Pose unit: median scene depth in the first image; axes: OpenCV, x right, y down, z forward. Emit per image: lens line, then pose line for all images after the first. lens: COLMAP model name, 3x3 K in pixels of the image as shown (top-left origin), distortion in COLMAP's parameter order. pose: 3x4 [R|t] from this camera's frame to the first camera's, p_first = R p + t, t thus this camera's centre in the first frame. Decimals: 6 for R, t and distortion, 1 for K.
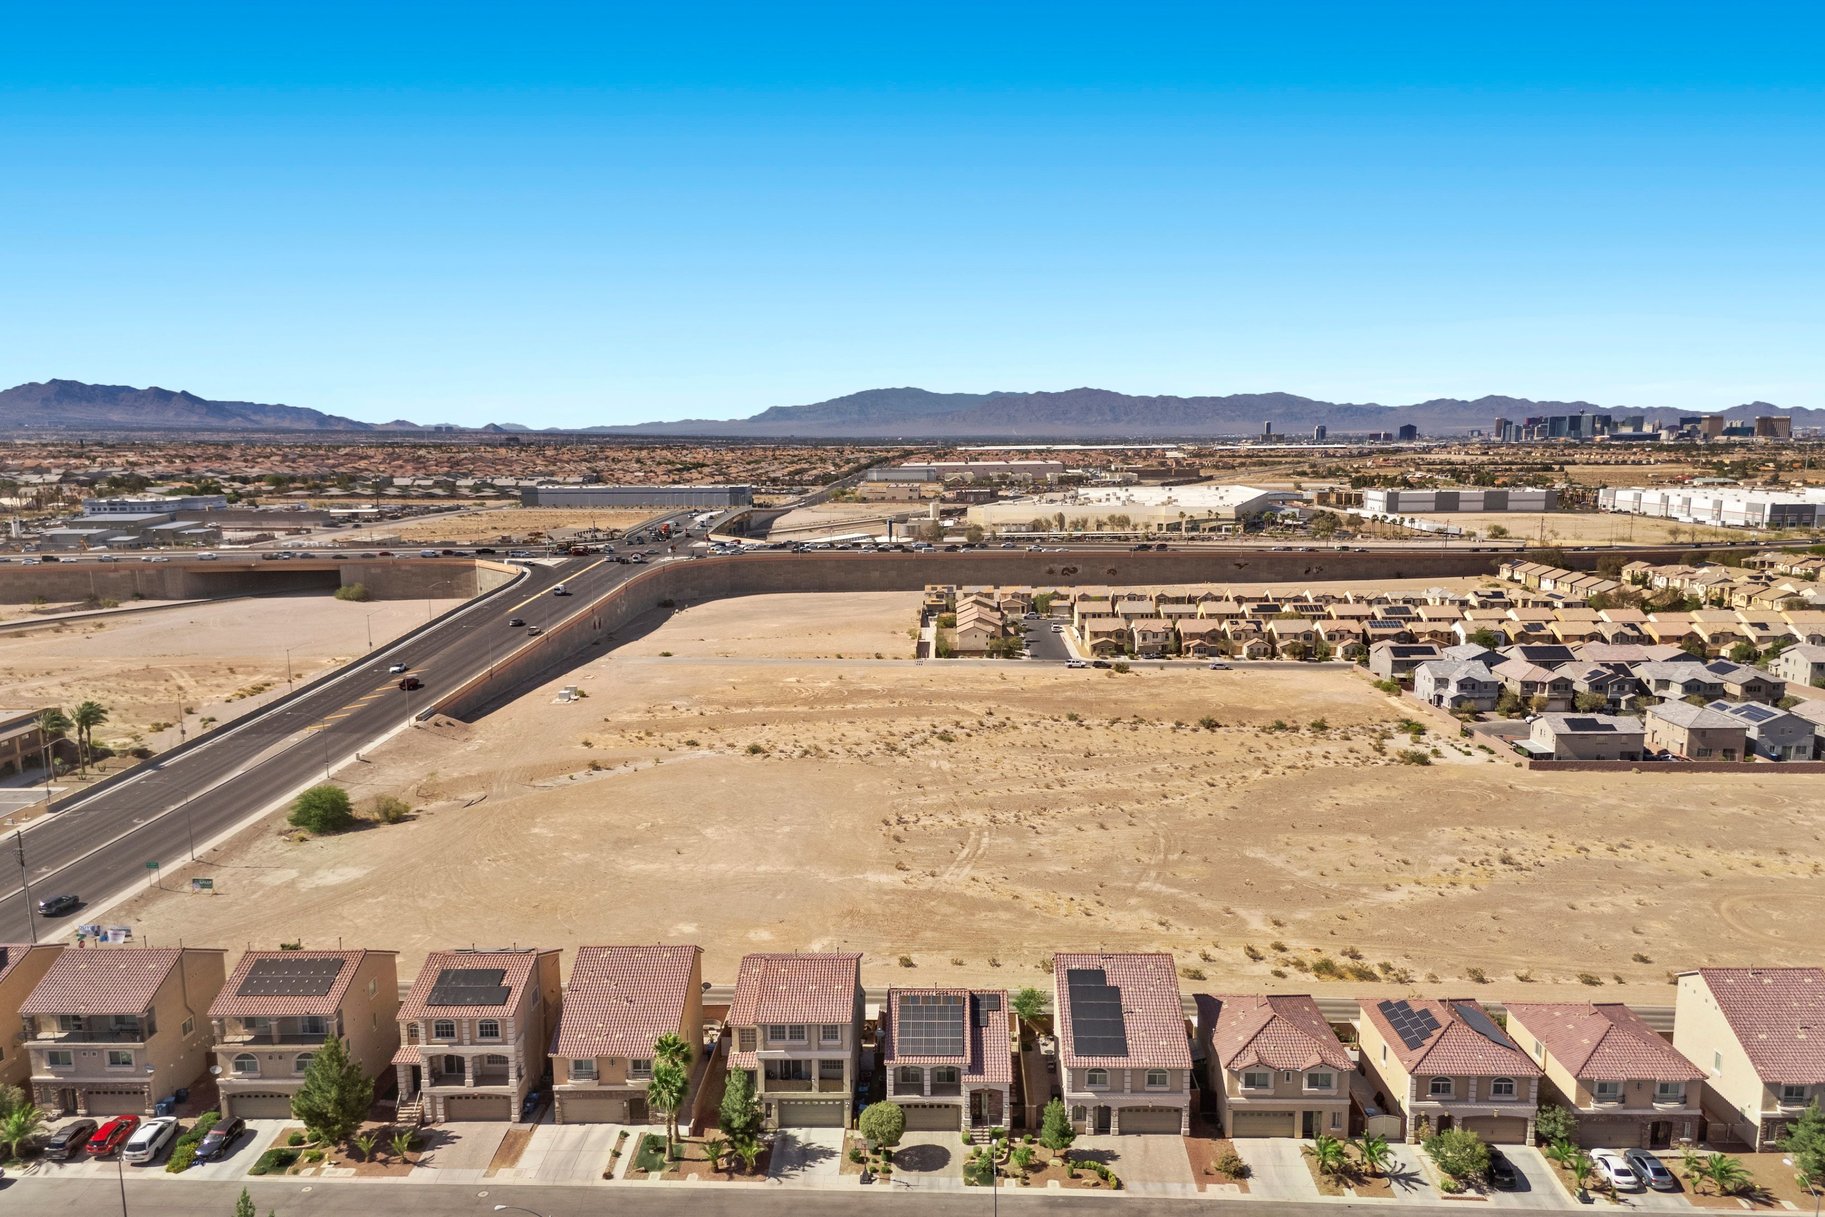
lens RADIAL K [[1374.2, 0, 913.7], [0, 1374.2, 721.6], [0, 0, 1]] dist [0.096986, -0.117222]
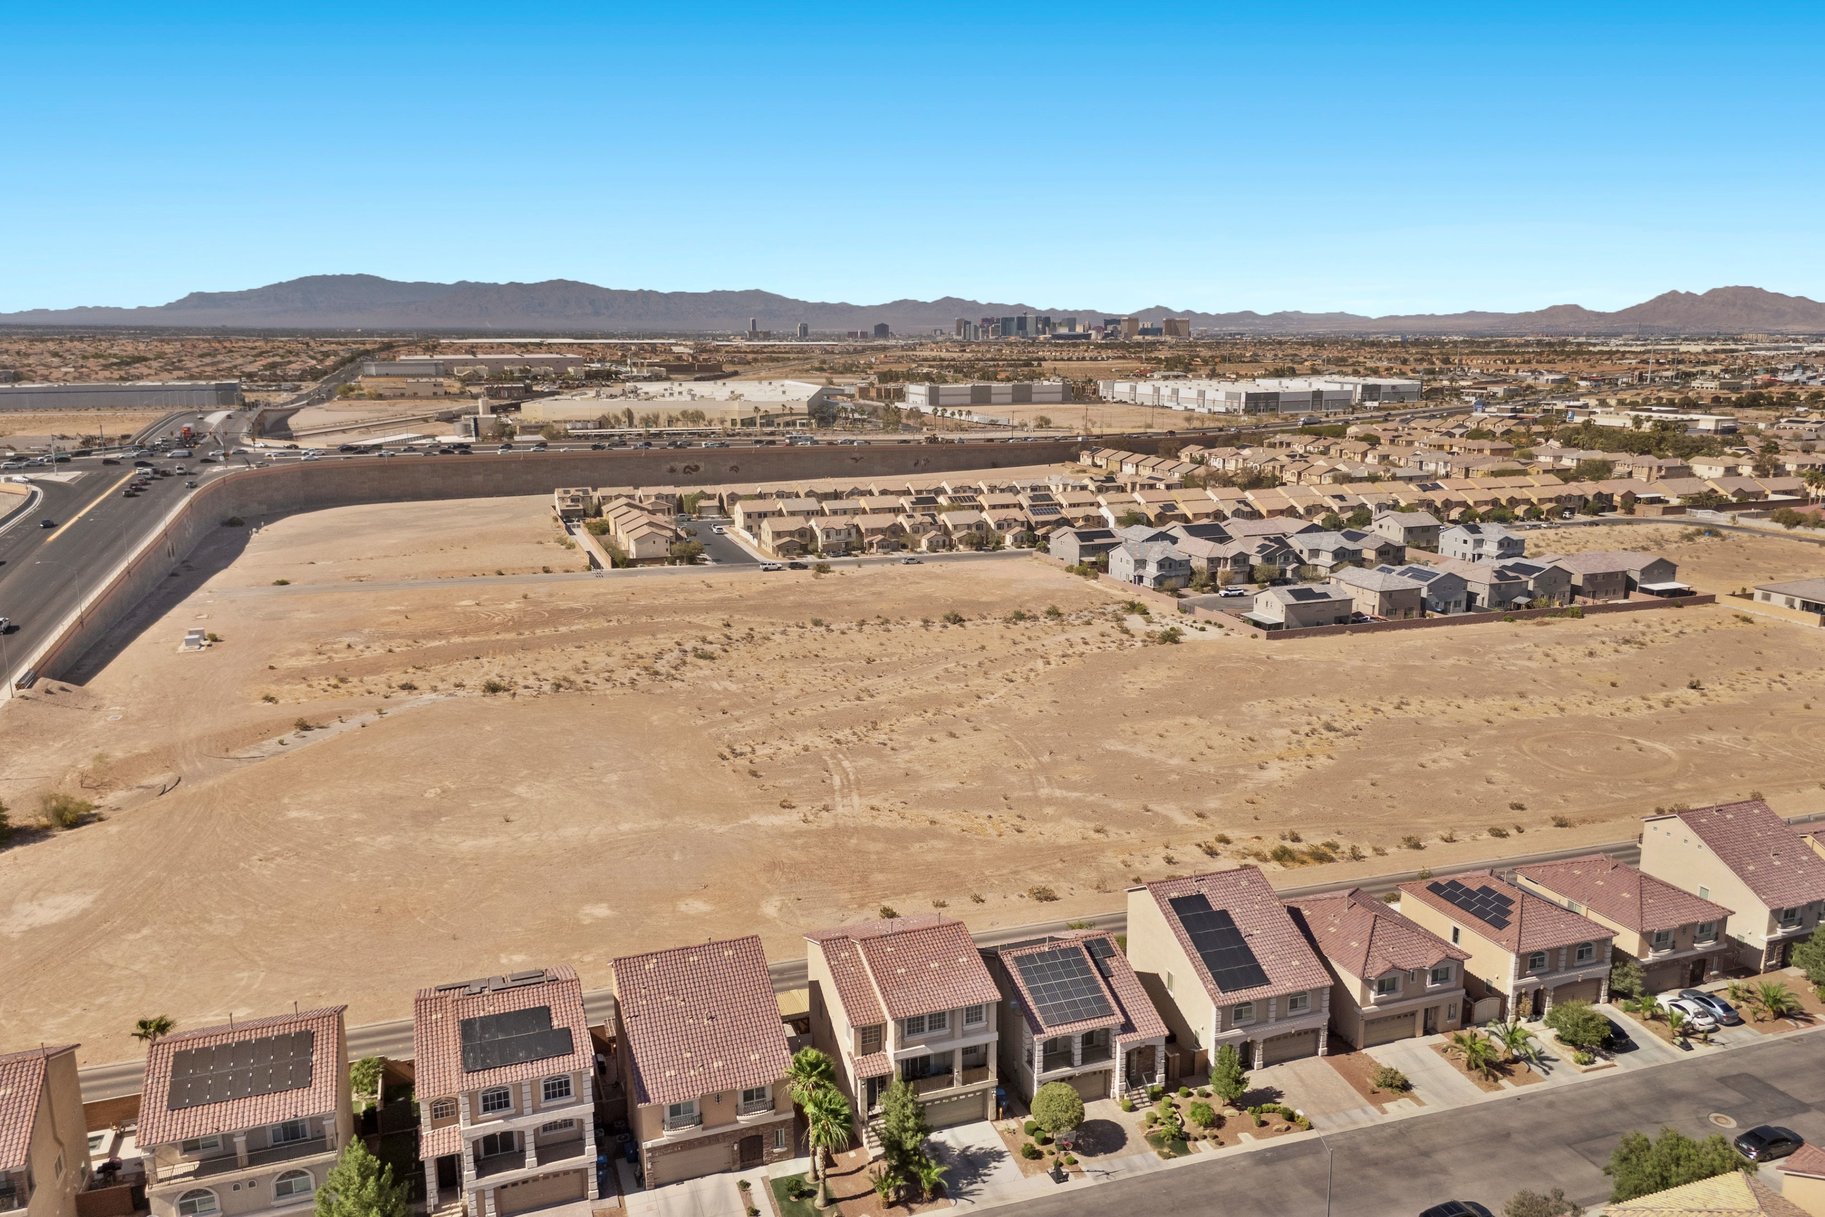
lens RADIAL K [[1361.3, 0, 916.8], [0, 1361.3, 679.0], [0, 0, 1]] dist [0.094652, -0.106448]
pose [[0.929669, -0.088671, 0.357566, -0.162098], [0.072933, 0.995690, 0.057291, -0.013497], [-0.361105, -0.027183, 0.932129, 0.100581]]
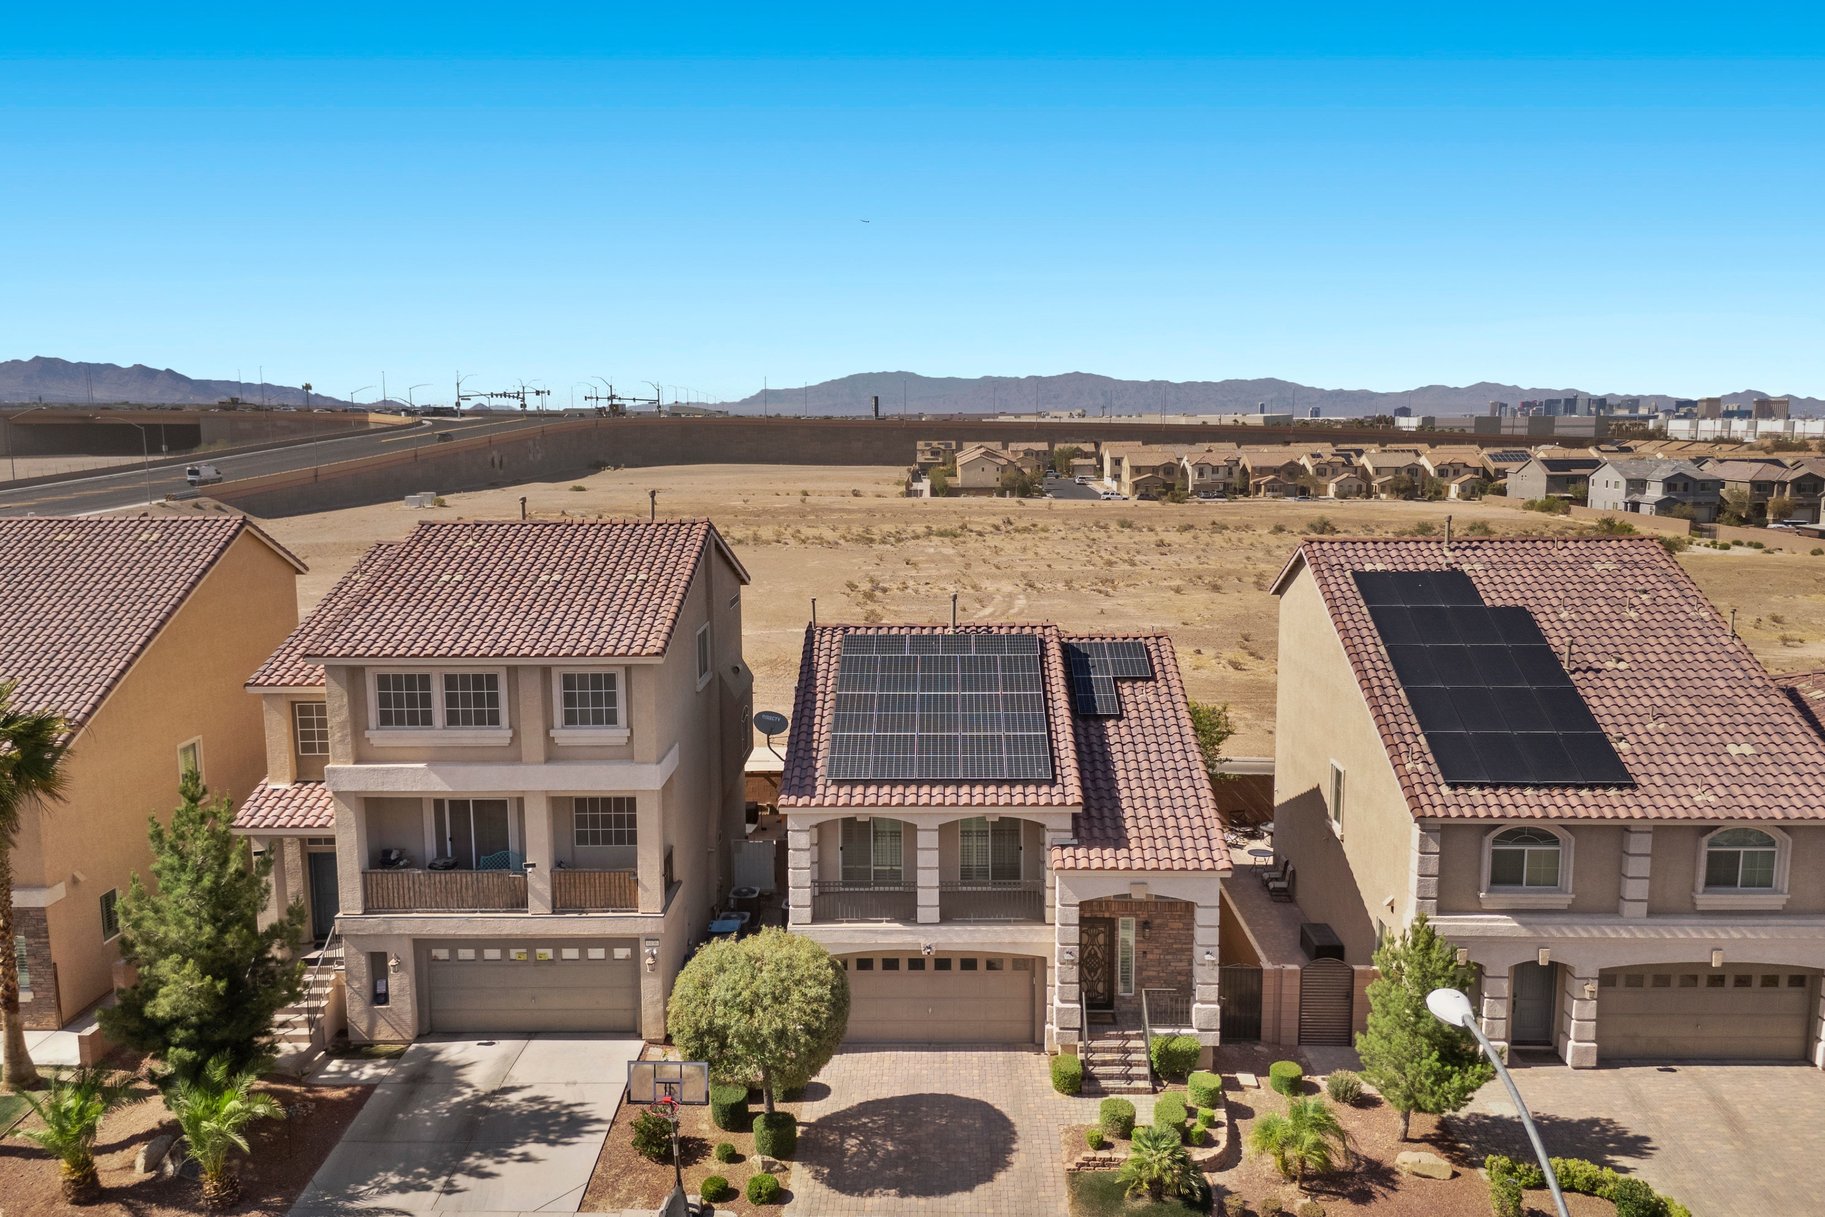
lens RADIAL K [[1360.3, 0, 914.4], [0, 1360.3, 645.4], [0, 0, 1]] dist [0.082192, -0.091468]
pose [[0.999963, 0.004390, 0.007387, 0.001992], [-0.003992, 0.998582, -0.053081, 0.098464], [-0.007609, 0.053049, 0.998563, 0.308568]]
